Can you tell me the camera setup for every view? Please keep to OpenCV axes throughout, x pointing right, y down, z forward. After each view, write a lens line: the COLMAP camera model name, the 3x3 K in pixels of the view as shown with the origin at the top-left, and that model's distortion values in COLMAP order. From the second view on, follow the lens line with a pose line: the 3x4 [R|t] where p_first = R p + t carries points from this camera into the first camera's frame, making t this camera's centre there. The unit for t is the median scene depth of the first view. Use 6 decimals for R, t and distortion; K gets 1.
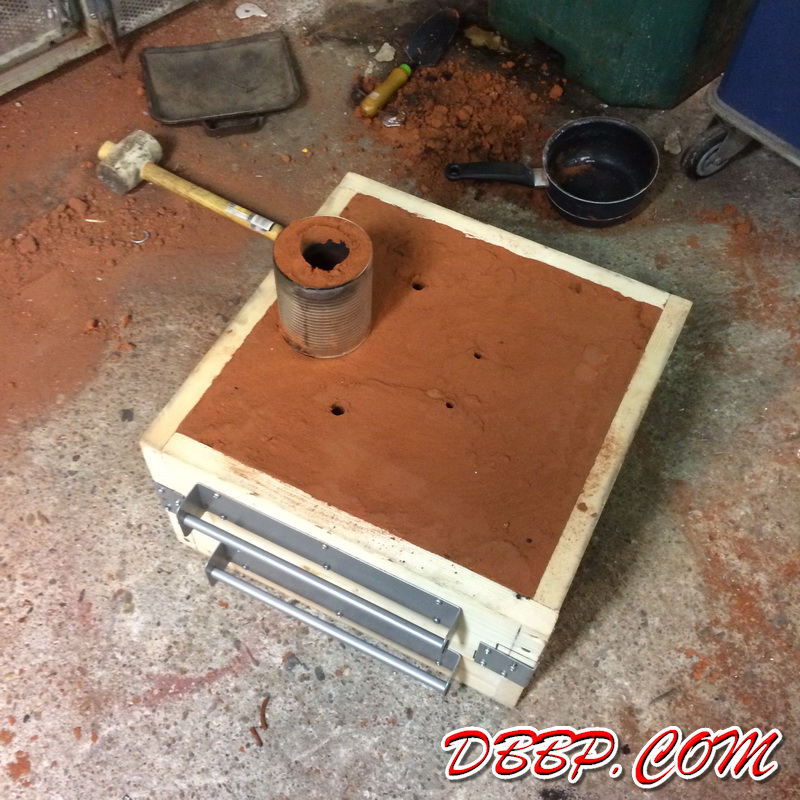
lens RADIAL K [[943.7, 0, 396.8], [0, 943.7, 399.1], [0, 0, 1]] dist [-0.001590, 0.000000]
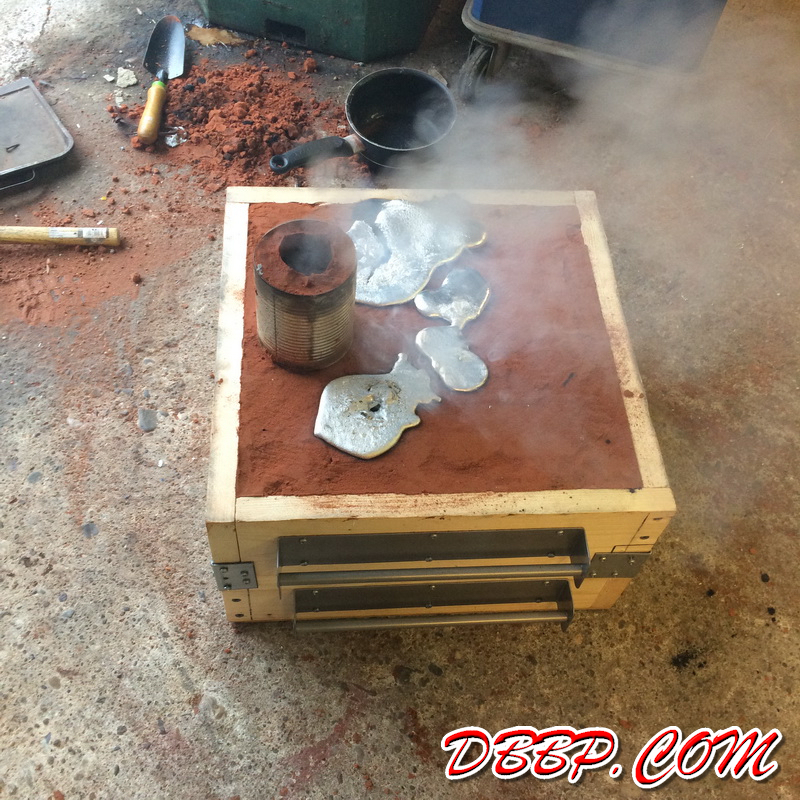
lens RADIAL K [[943.7, 0, 398.1], [0, 943.7, 400.0], [0, 0, 1]] dist [-0.001590, 0.000000]
pose [[0.857638, -0.396749, 0.327183, -0.323721], [0.396322, 0.915354, 0.071107, -0.049487], [-0.327700, 0.068686, 0.942282, 0.073240]]
